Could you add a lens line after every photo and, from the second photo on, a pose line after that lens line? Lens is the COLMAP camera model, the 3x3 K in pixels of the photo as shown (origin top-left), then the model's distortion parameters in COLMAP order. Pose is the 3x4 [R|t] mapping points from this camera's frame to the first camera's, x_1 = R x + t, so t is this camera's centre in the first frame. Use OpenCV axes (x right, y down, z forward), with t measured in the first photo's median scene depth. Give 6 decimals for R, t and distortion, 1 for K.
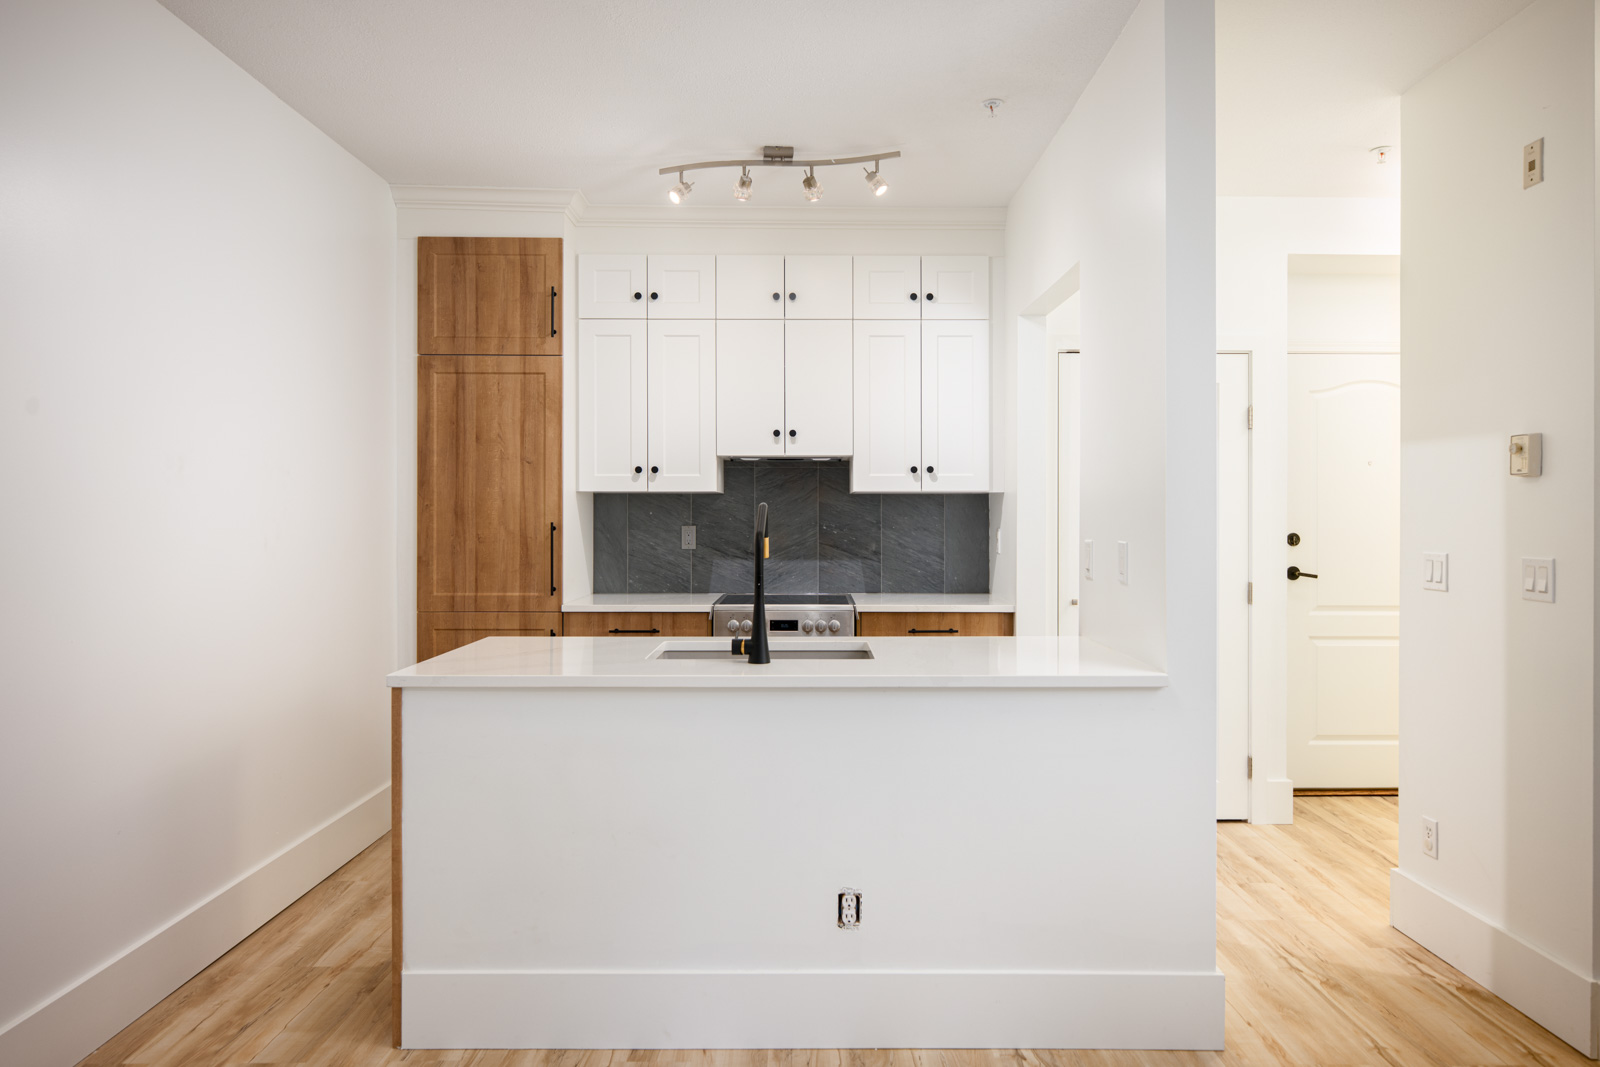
lens RADIAL K [[1019.3, 0, 825.6], [0, 1019.3, 513.5], [0, 0, 1]] dist [0.003785, 0.001088]
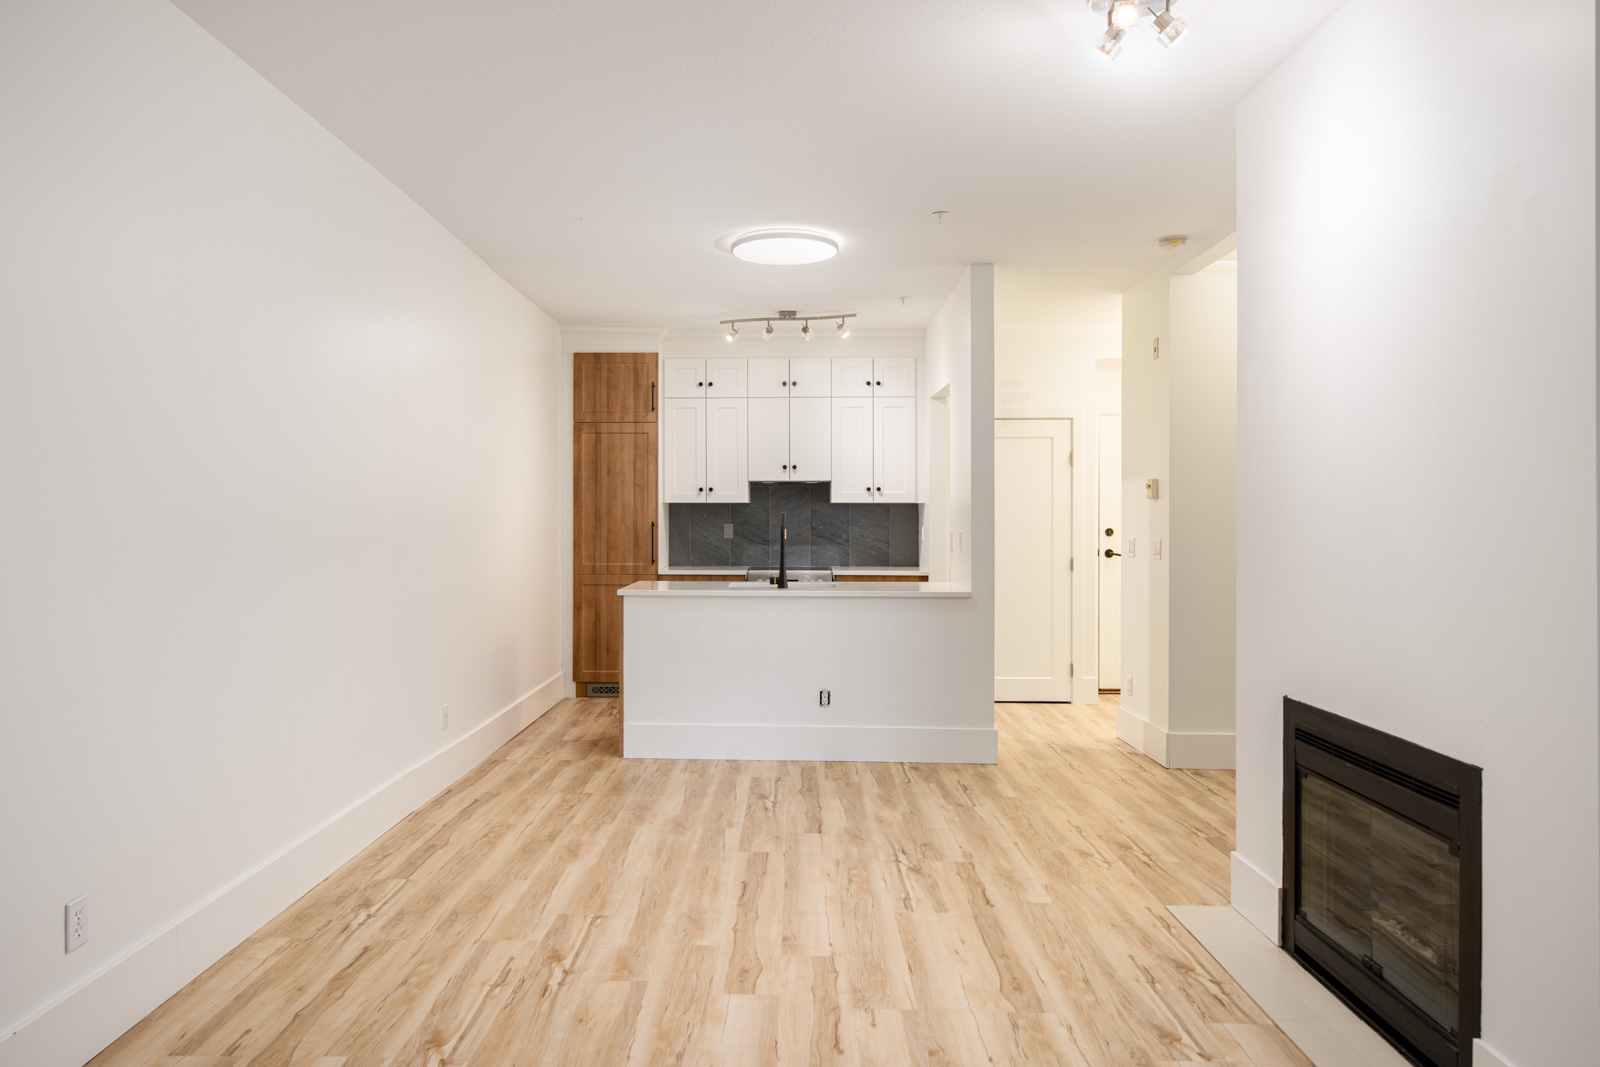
lens RADIAL K [[1062.4, 0, 763.2], [0, 1062.4, 513.2], [0, 0, 1]] dist [0.000681, 0.002760]
pose [[0.998786, -0.000241, -0.049251, 0.001708], [0.000286, 1.000000, 0.000892, -0.006506], [0.049251, -0.000905, 0.998786, -0.744676]]
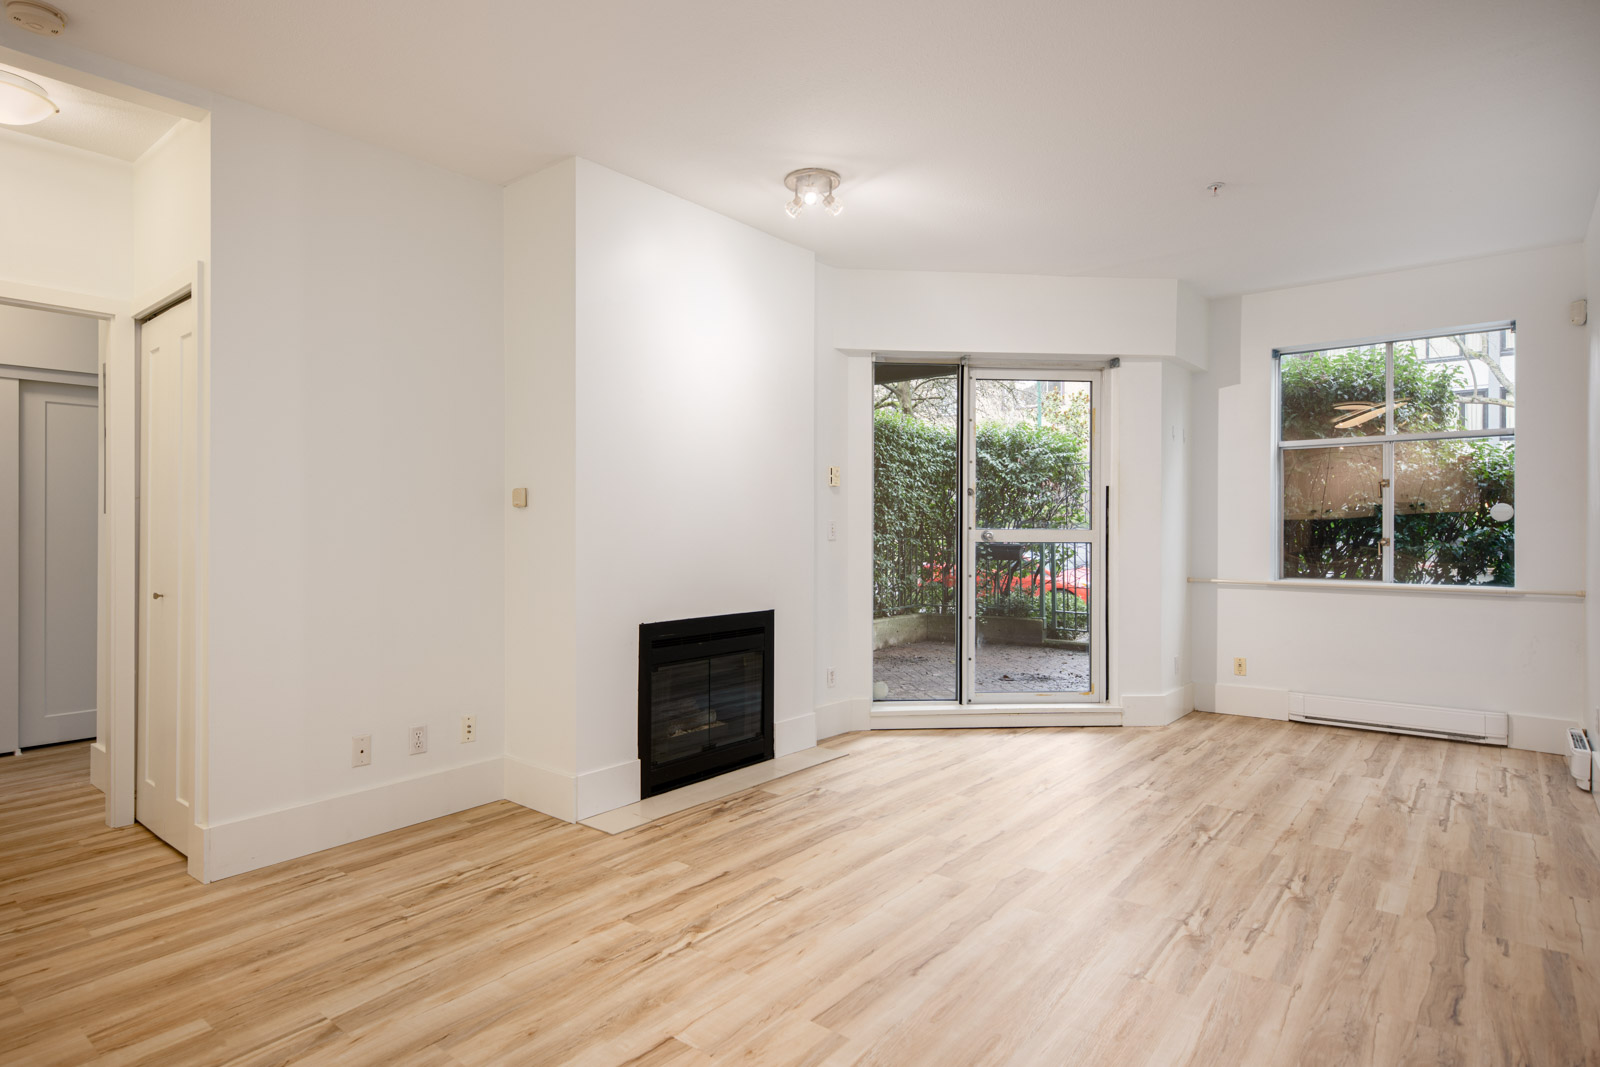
lens RADIAL K [[866.3, 0, 760.3], [0, 866.3, 531.9], [0, 0, 1]] dist [0.000136, -0.000367]
pose [[-0.750480, -0.003788, 0.660883, -0.334304], [-0.004237, 0.999991, 0.000921, 0.027578], [-0.660880, -0.002109, -0.750489, 0.581212]]
